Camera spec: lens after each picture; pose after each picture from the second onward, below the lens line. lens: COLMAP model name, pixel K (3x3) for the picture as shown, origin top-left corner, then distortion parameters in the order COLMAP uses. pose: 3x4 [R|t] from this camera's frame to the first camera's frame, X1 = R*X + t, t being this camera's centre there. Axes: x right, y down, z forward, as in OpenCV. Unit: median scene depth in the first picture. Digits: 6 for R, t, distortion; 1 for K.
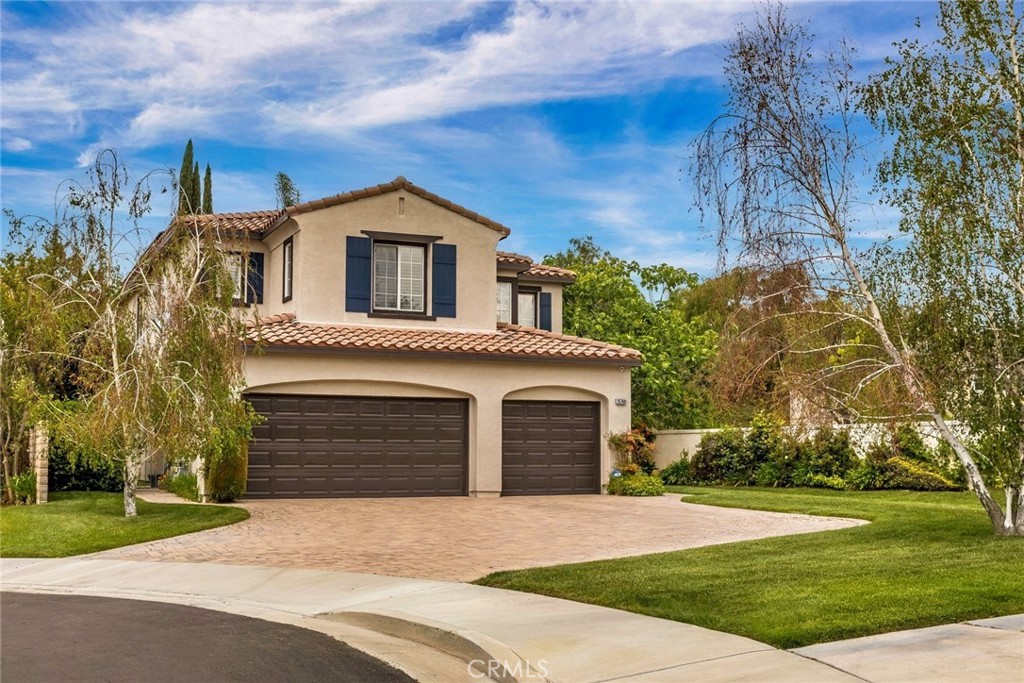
lens RADIAL K [[1144.8, 0, 514.1], [0, 1144.8, 398.0], [0, 0, 1]] dist [0.006448, 0.005342]
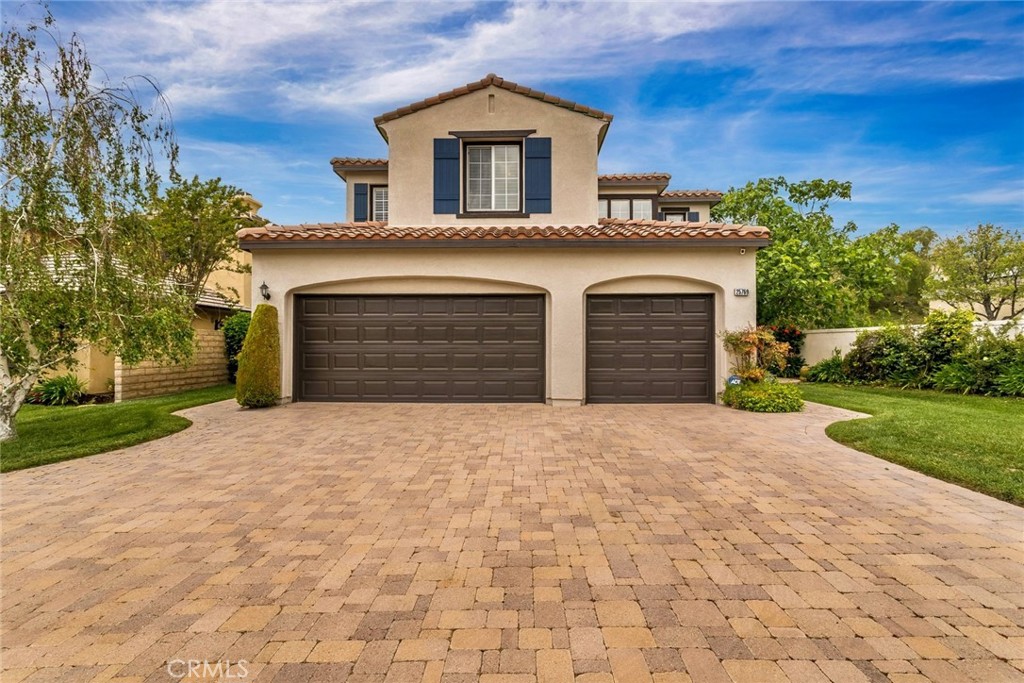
lens RADIAL K [[482.1, 0, 512.0], [0, 482.1, 341.5], [0, 0, 1]] dist [-0.000033, 0.000754]
pose [[0.901144, -0.006457, -0.433472, 0.094623], [0.023060, 0.999188, 0.033054, 0.023288], [0.432906, -0.039782, 0.900561, 0.619026]]
